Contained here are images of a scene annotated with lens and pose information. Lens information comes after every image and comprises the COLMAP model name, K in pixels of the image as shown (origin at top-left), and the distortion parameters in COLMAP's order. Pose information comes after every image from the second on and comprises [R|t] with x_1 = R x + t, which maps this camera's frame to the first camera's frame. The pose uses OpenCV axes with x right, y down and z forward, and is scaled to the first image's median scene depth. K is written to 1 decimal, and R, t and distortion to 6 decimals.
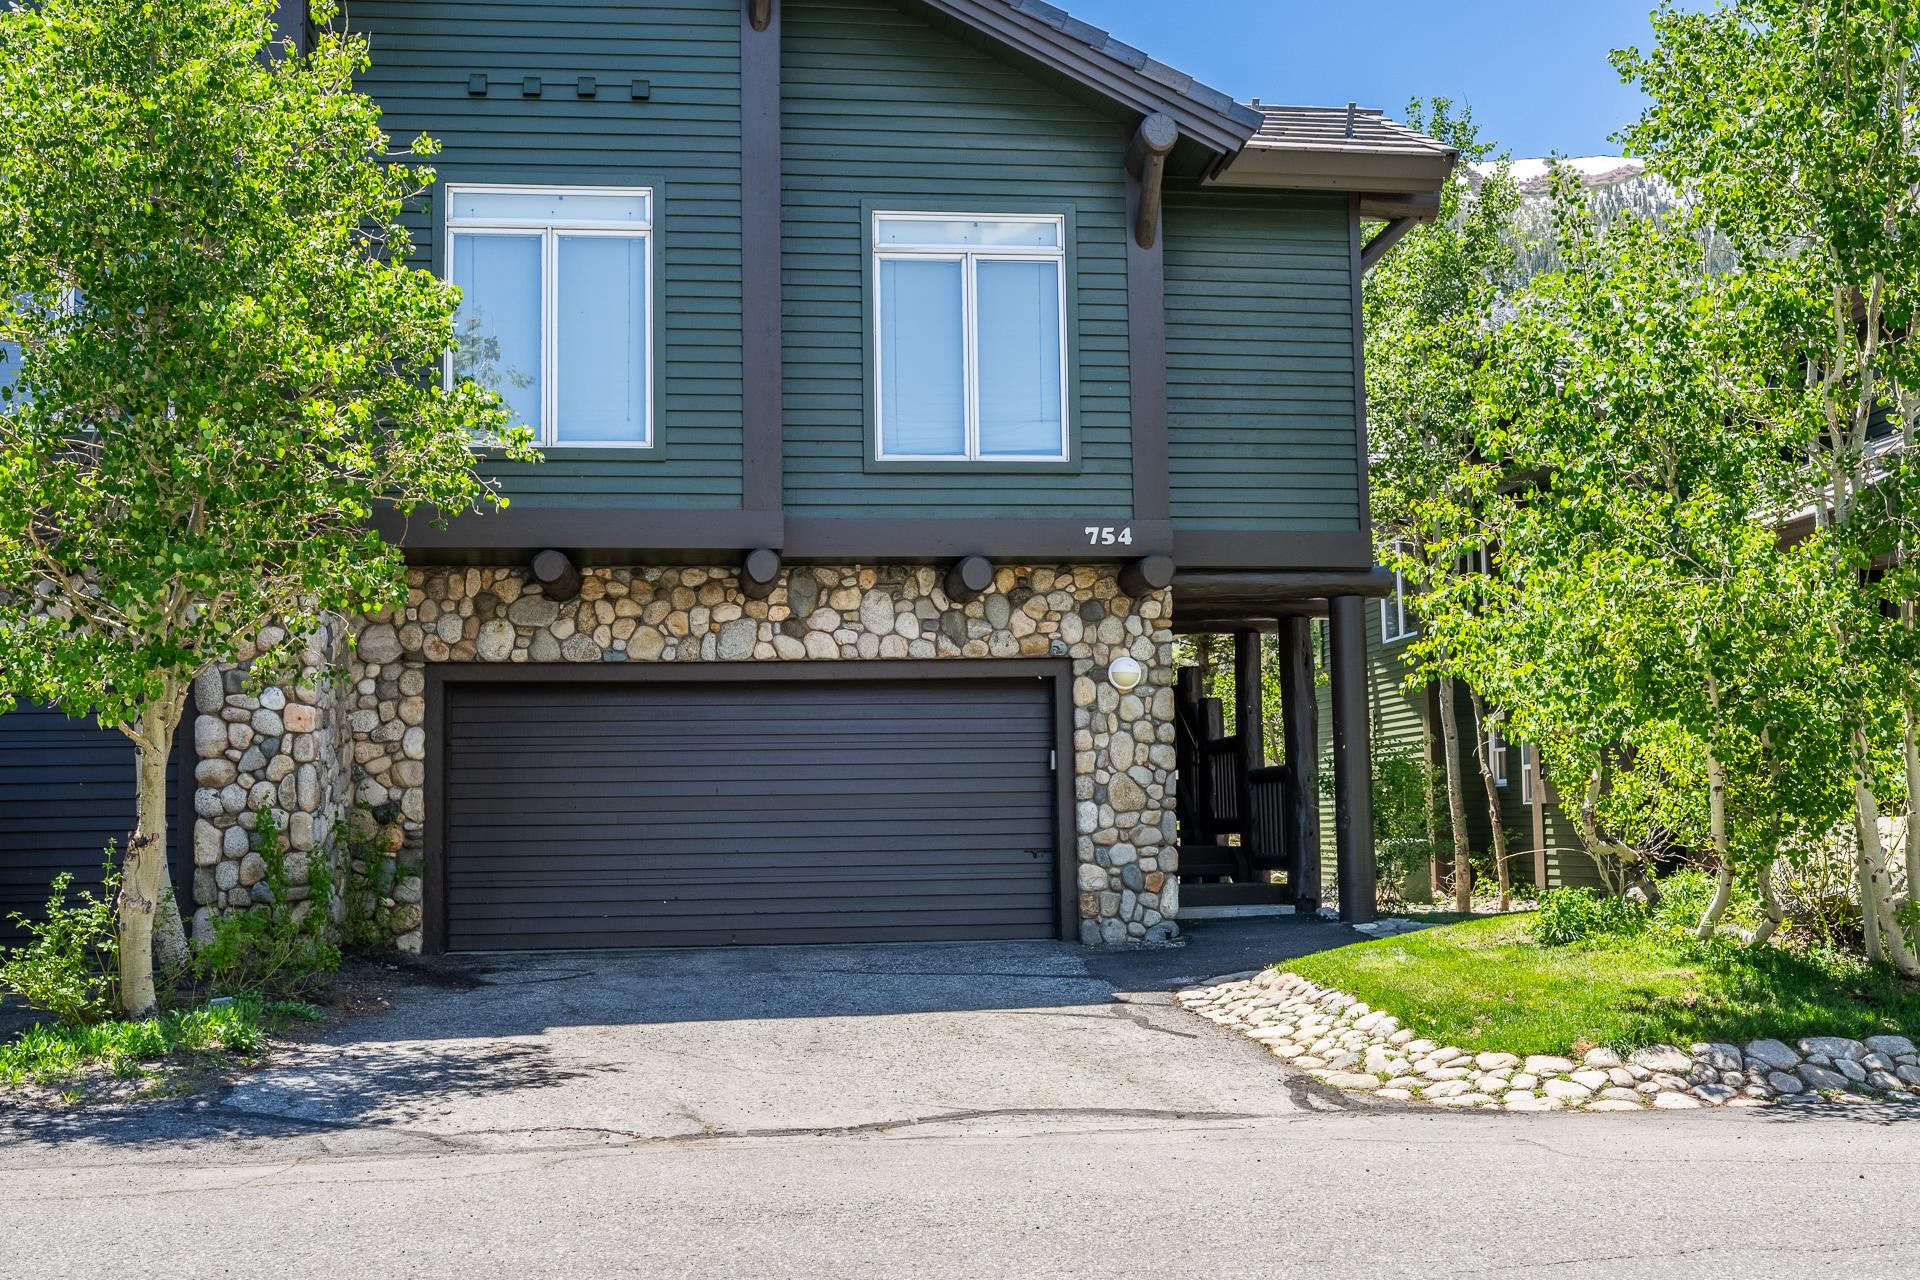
lens RADIAL K [[1983.5, 0, 959.2], [0, 1983.5, 638.6], [0, 0, 1]] dist [0.002893, 0.000000]
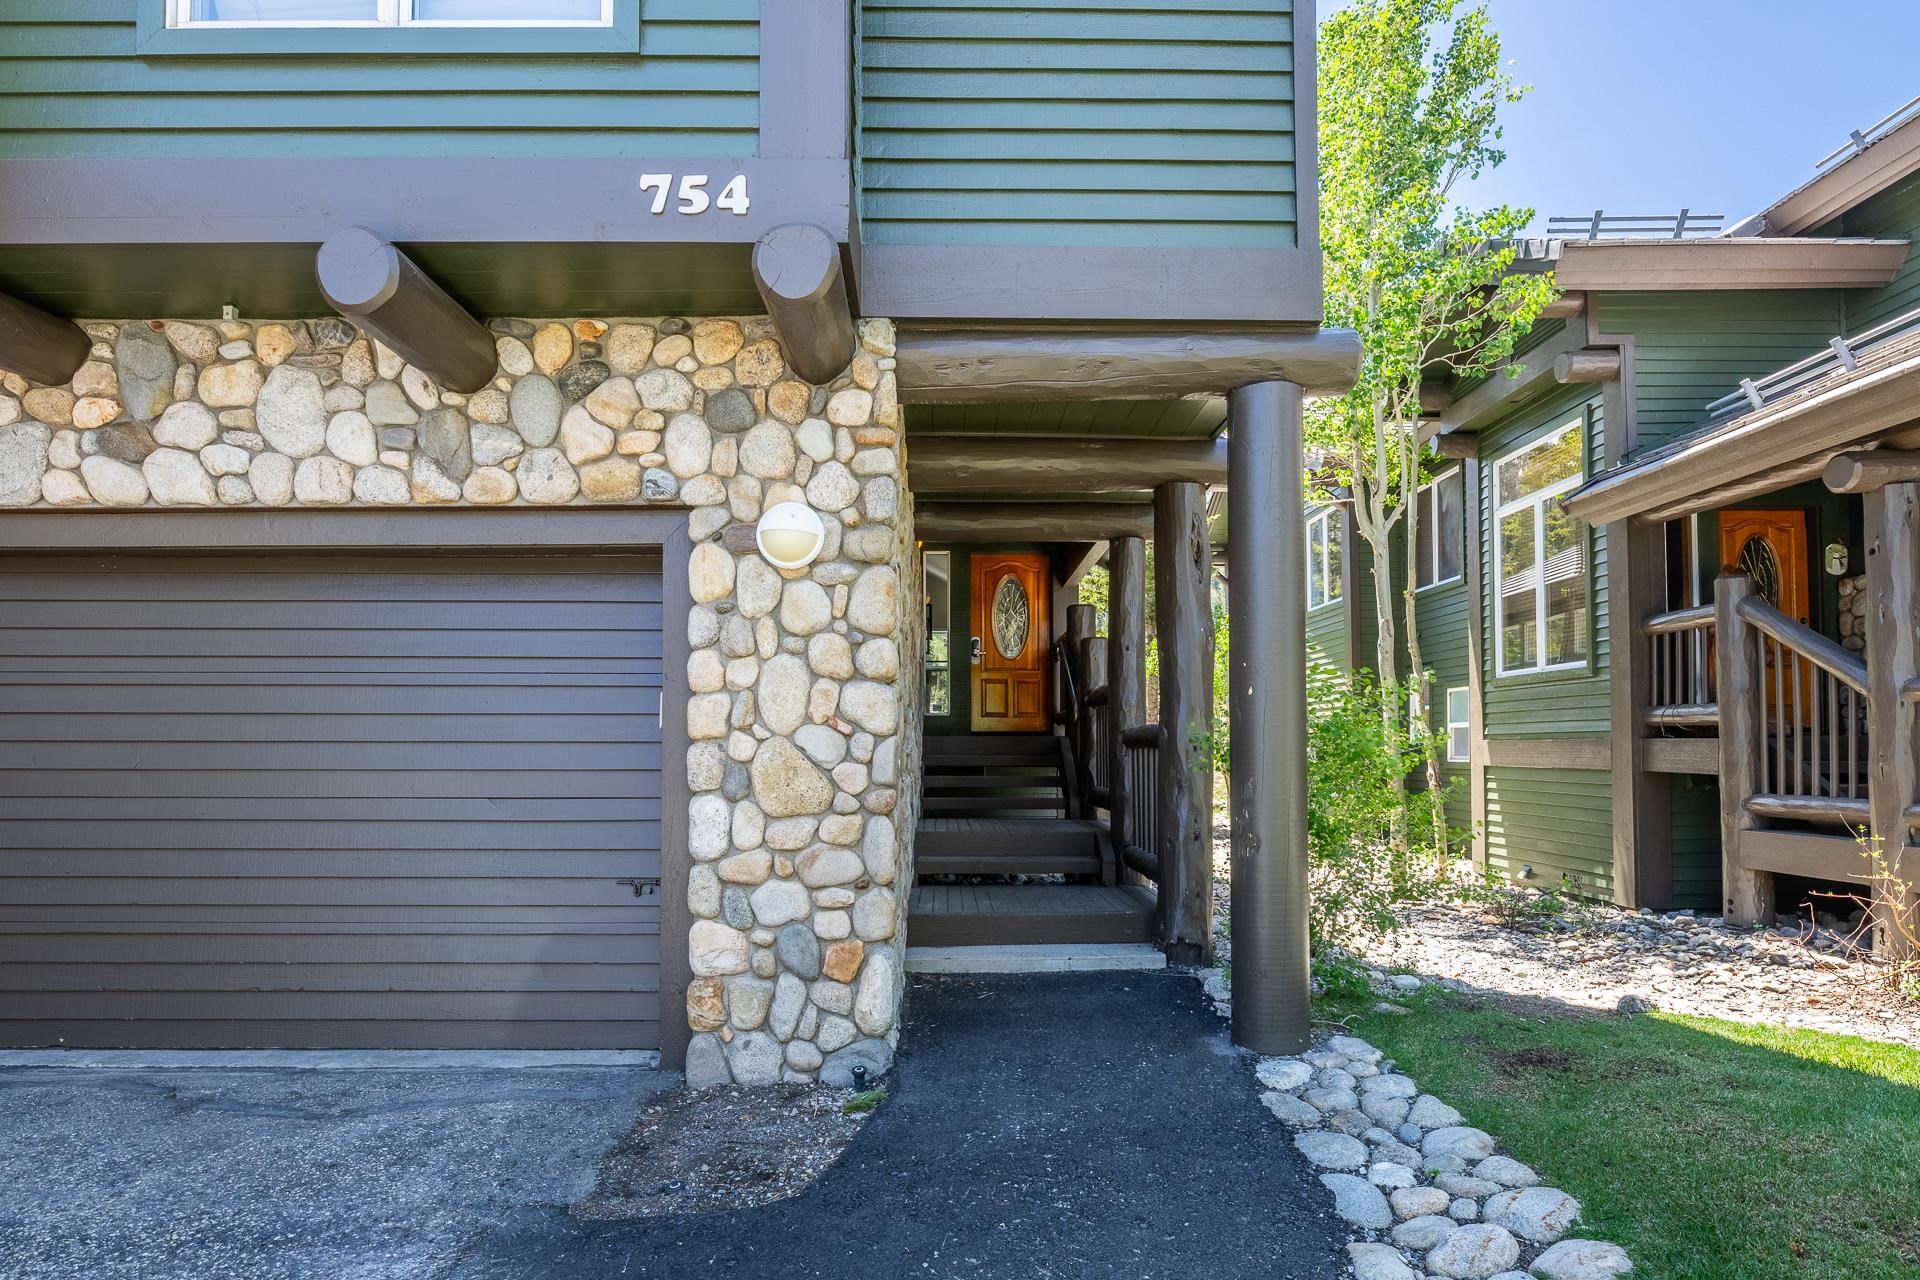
lens RADIAL K [[1010.3, 0, 947.4], [0, 1010.3, 724.0], [0, 0, 1]] dist [-0.000197, -0.001785]
pose [[0.992723, 0.013125, -0.119705, 0.153052], [-0.004198, 0.997210, 0.074524, 0.045323], [0.120349, -0.073479, 0.990008, 0.757869]]
